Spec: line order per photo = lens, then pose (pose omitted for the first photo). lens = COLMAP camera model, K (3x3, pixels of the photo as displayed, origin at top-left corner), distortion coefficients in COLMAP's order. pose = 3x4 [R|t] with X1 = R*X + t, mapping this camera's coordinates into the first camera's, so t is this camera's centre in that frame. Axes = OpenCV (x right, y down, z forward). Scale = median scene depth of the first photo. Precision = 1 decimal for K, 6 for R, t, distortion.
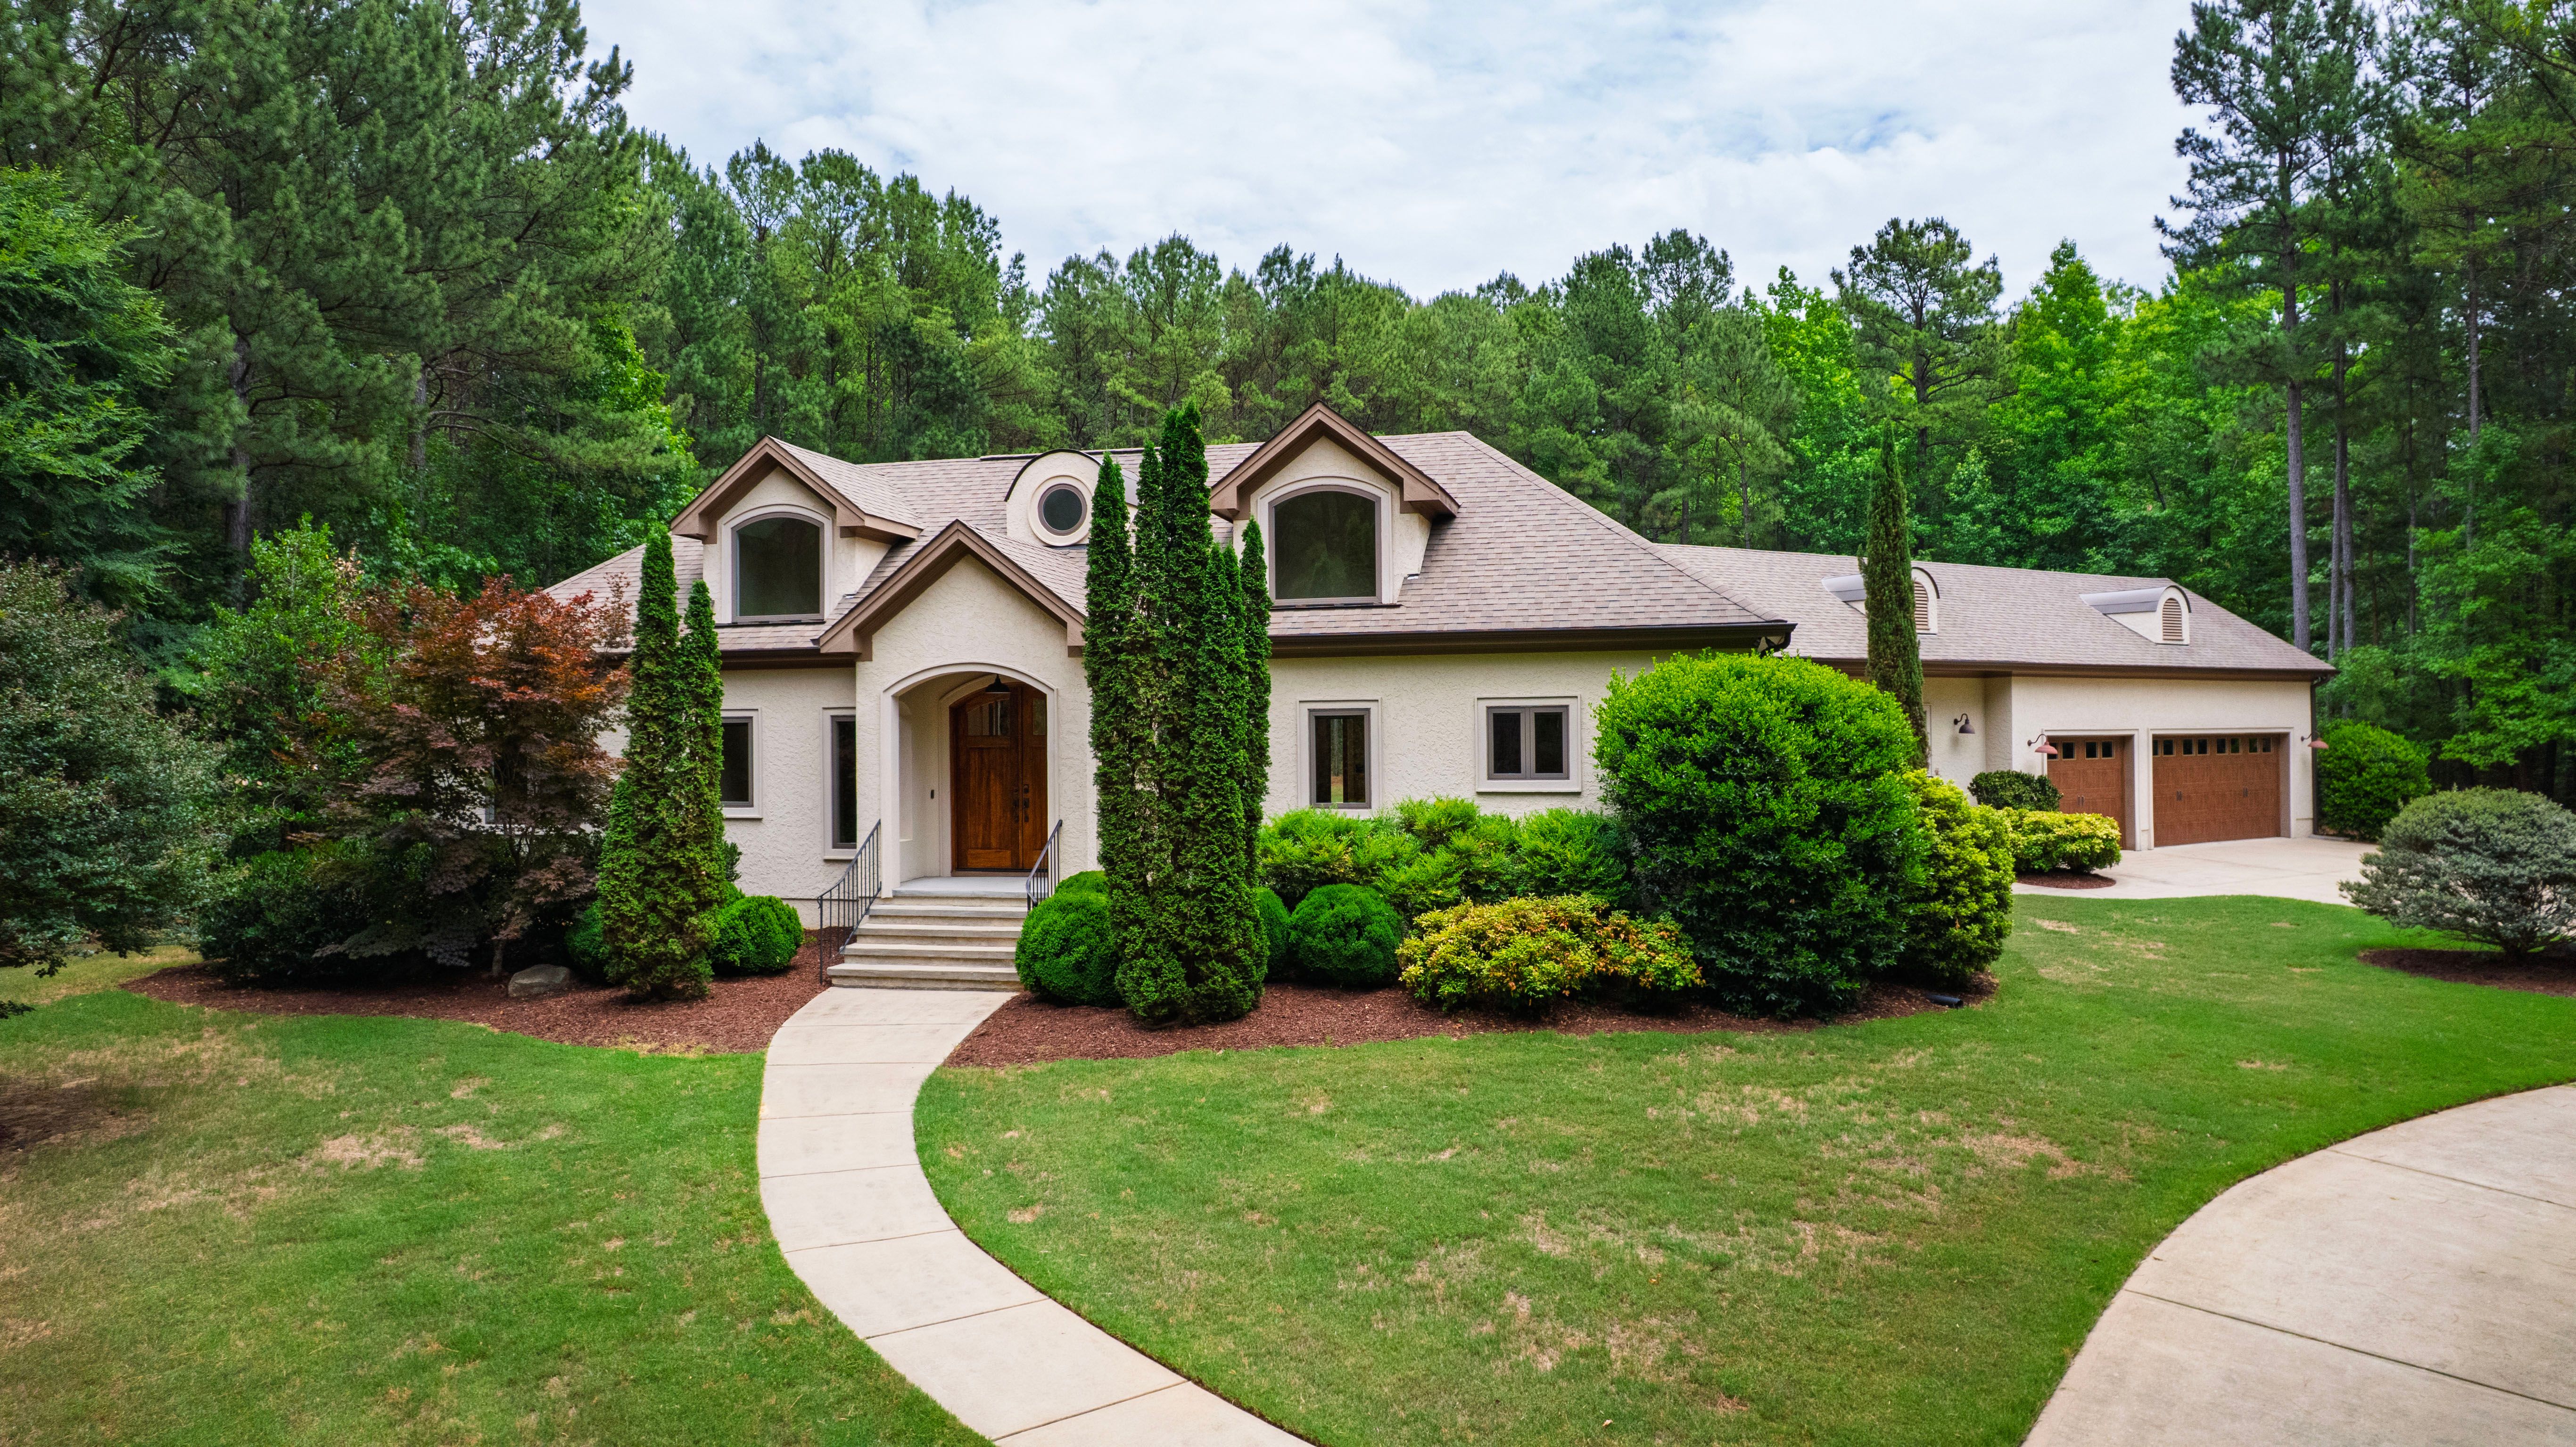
lens RADIAL K [[1674.5, 0, 1285.7], [0, 1674.5, 725.8], [0, 0, 1]] dist [-0.022031, 0.020494]
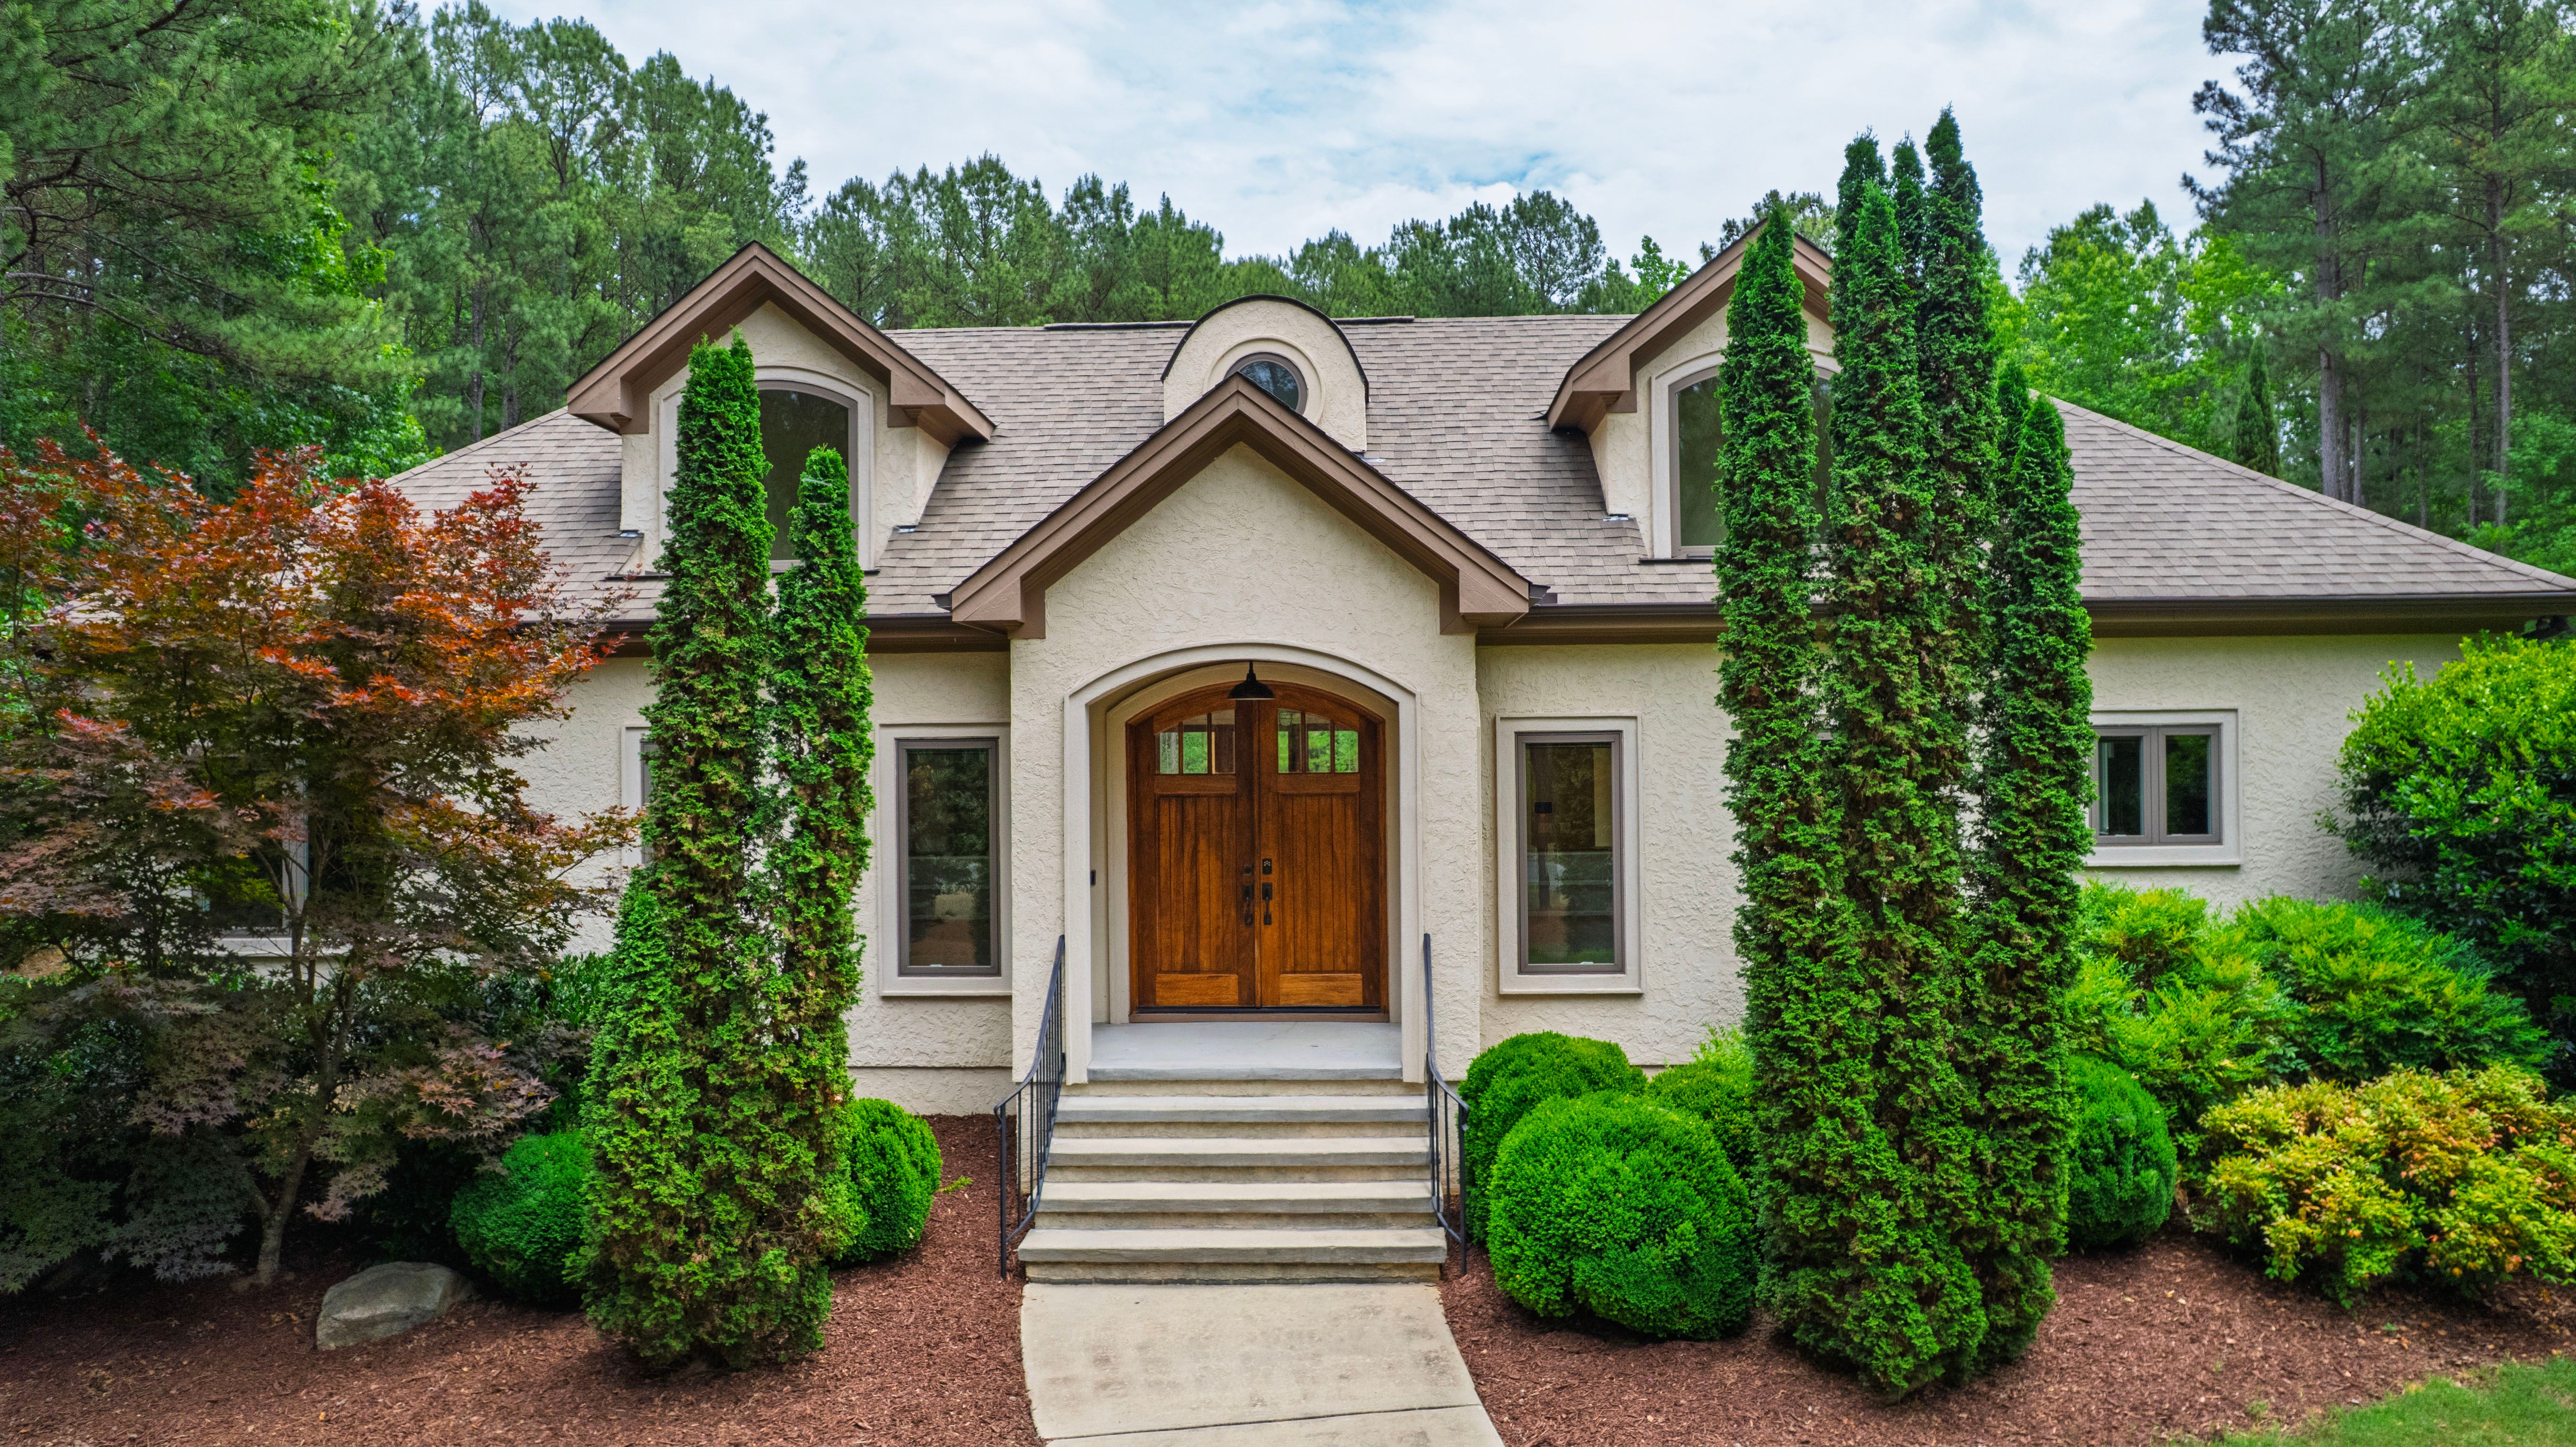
lens RADIAL K [[1674.5, 0, 1297.2], [0, 1674.5, 732.2], [0, 0, 1]] dist [-0.022031, 0.020494]
pose [[0.979521, -0.004108, 0.201300, -0.240921], [0.004129, 0.999991, 0.000313, -0.007748], [-0.201299, 0.000525, 0.979530, 0.404501]]
